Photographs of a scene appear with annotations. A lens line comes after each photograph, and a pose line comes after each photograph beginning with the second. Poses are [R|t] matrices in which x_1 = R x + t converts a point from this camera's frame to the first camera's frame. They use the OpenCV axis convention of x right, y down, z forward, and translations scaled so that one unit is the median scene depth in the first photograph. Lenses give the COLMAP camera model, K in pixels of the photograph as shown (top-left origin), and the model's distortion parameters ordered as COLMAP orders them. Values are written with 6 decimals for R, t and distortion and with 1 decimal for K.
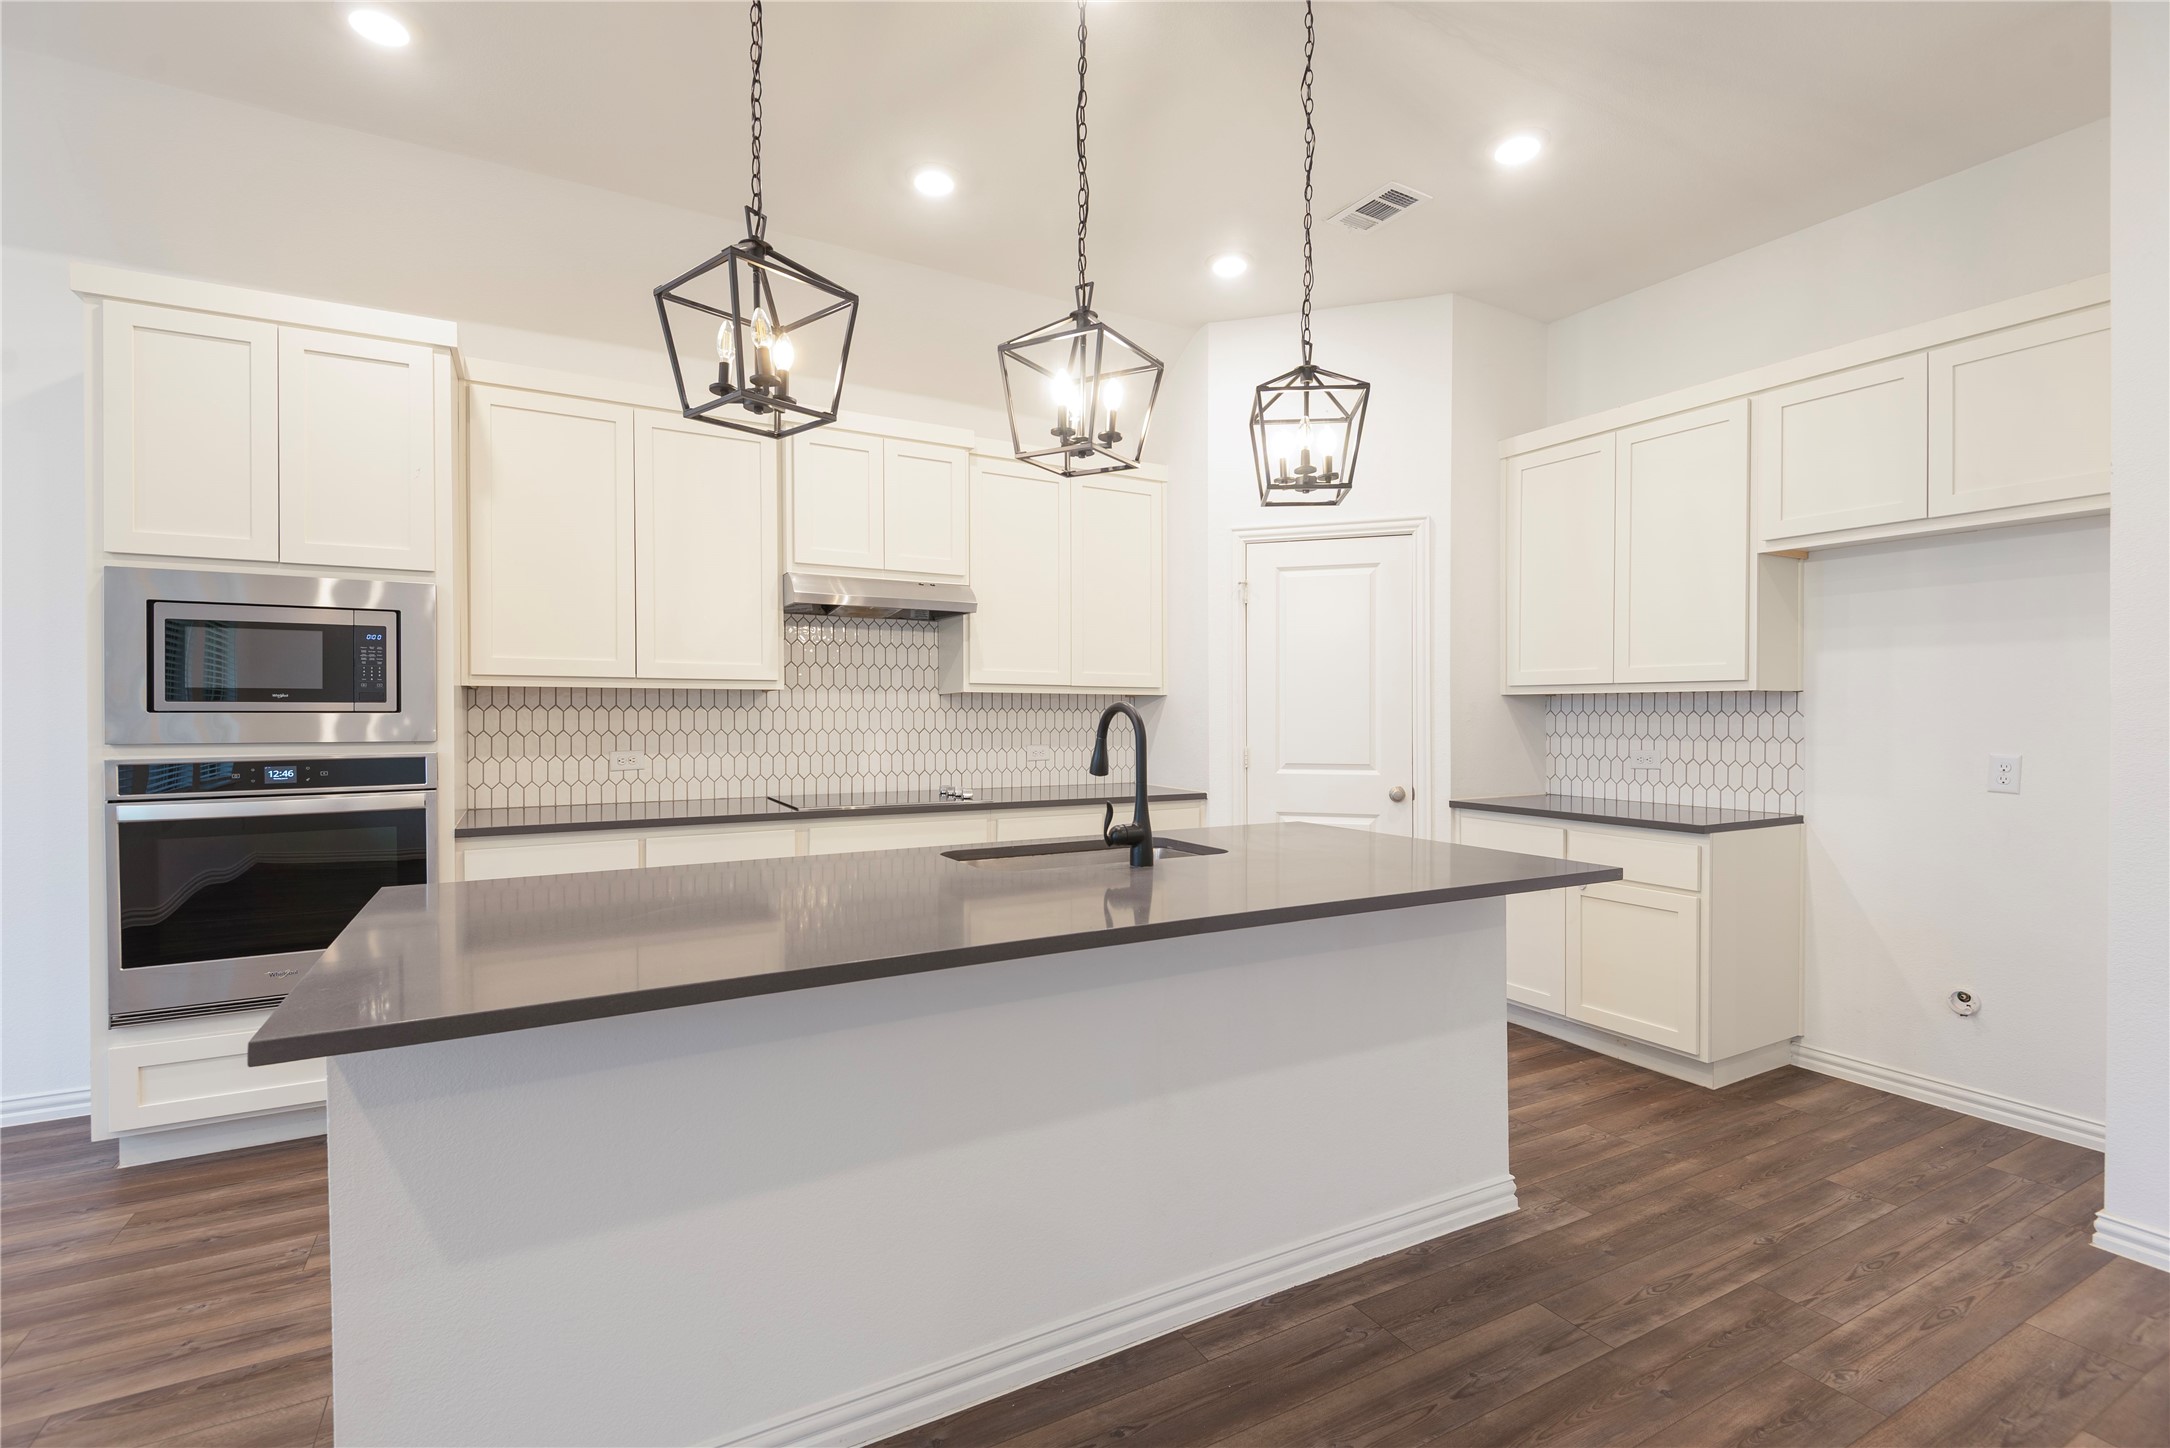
lens RADIAL K [[975.2, 0, 1088.0], [0, 975.2, 721.6], [0, 0, 1]] dist [0.024323, -0.015872]
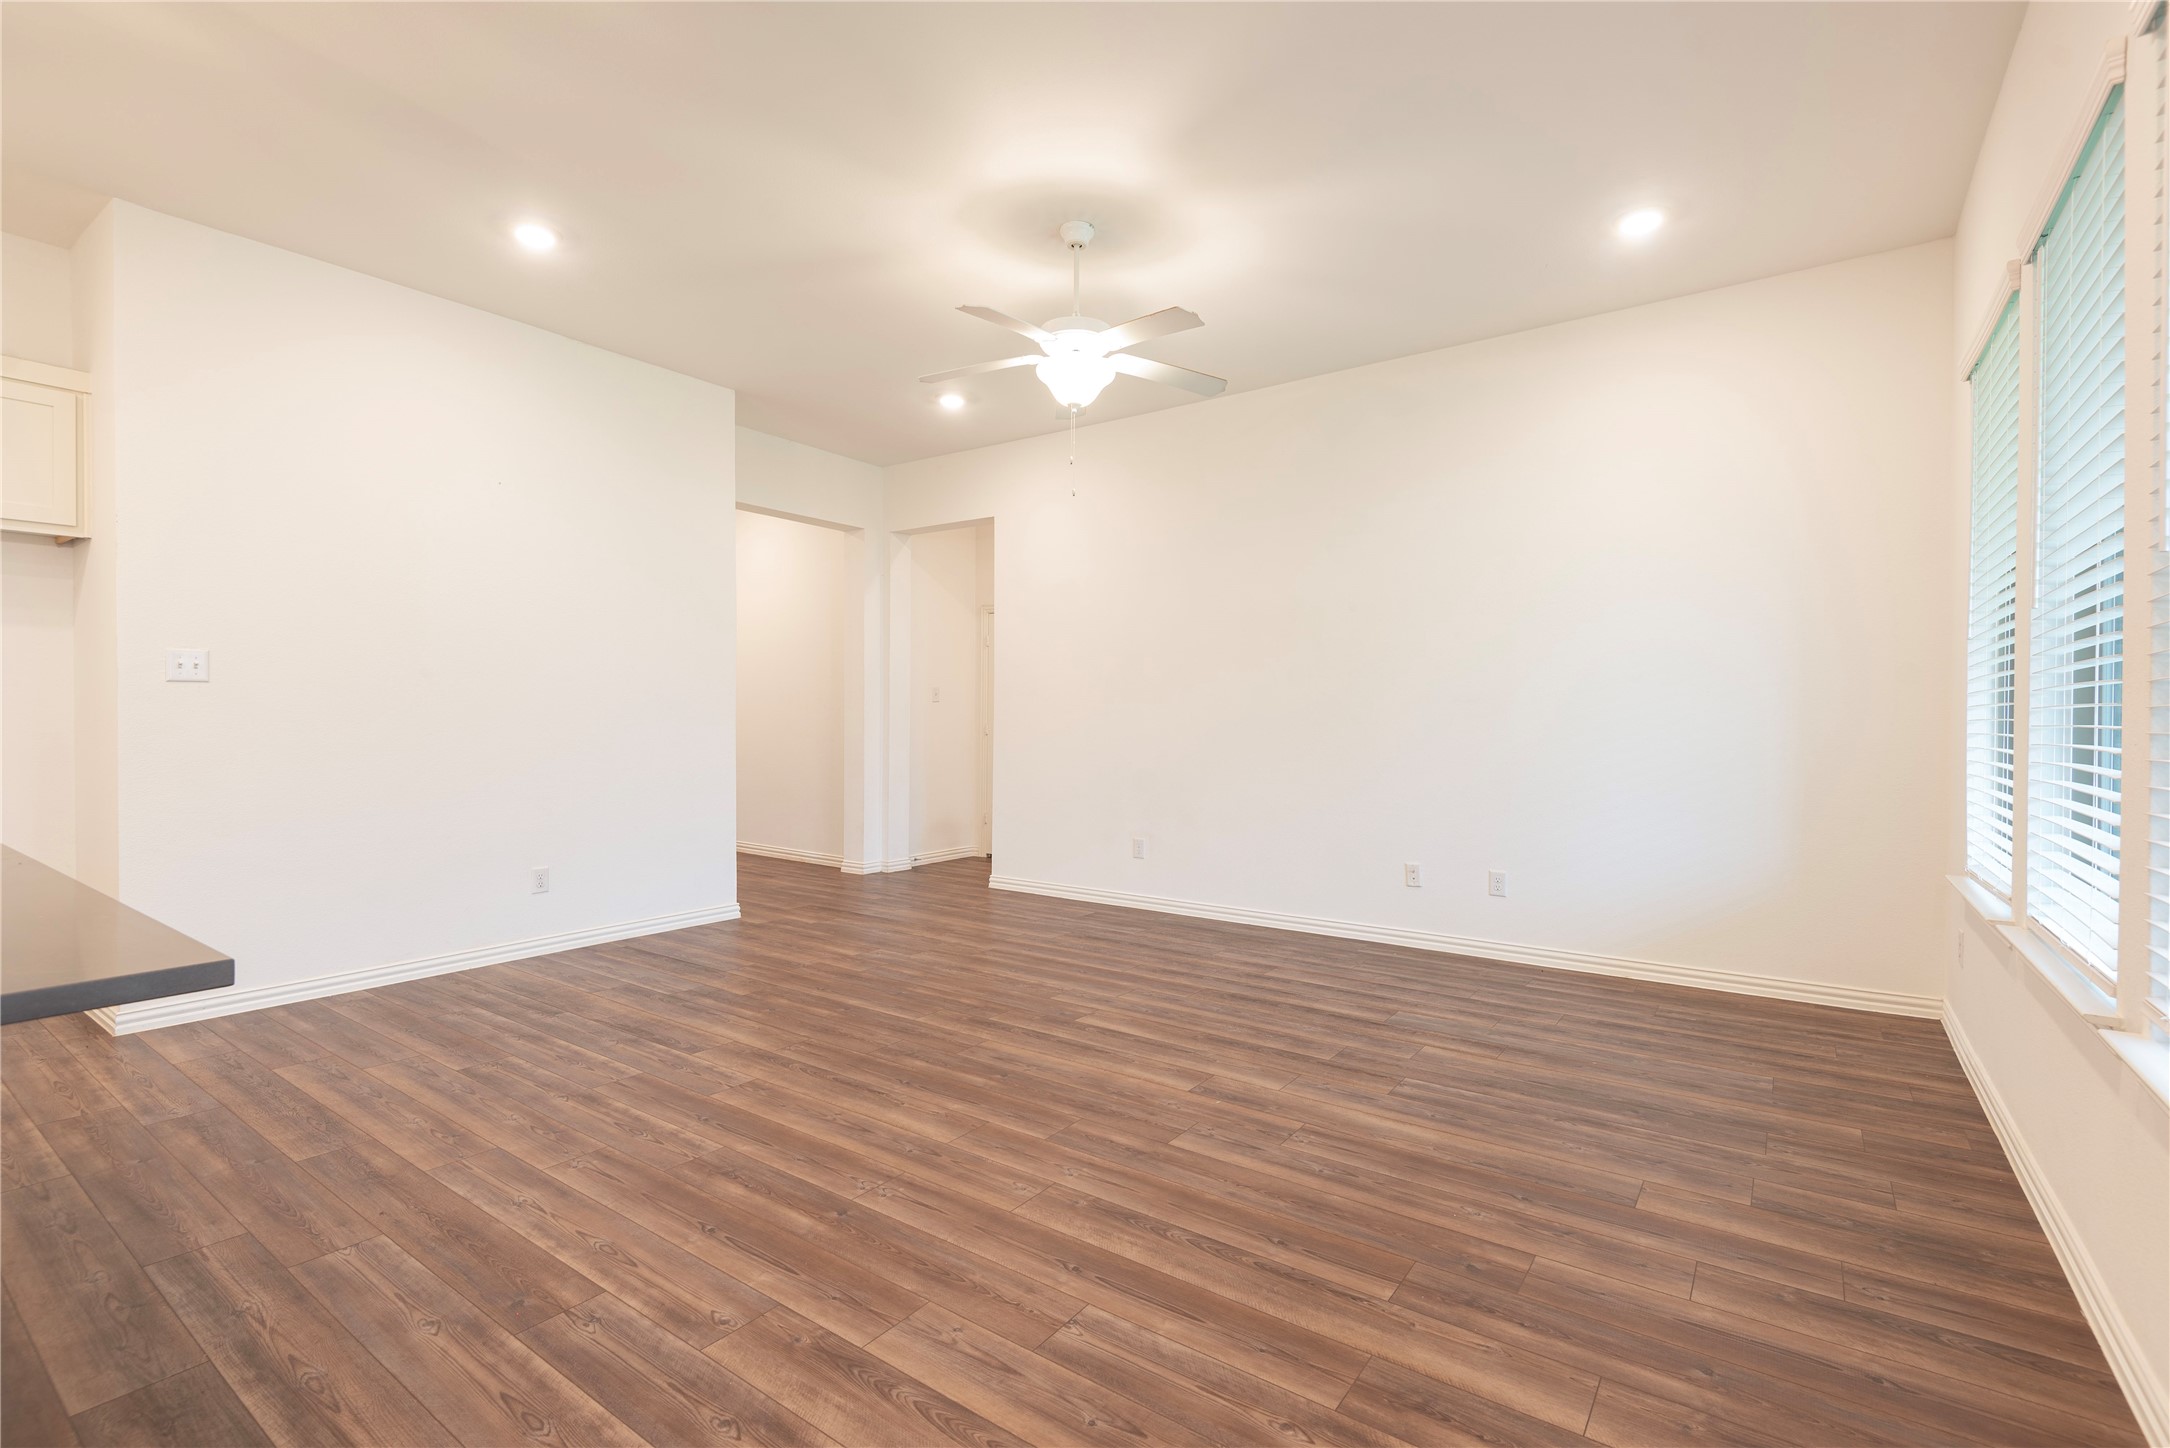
lens RADIAL K [[975.2, 0, 1080.8], [0, 975.2, 723.2], [0, 0, 1]] dist [0.024323, -0.015872]
pose [[-0.420922, -0.011396, 0.907025, -0.584451], [0.000377, 0.999919, 0.012738, 0.022864], [-0.907097, 0.005703, -0.420883, 0.180586]]
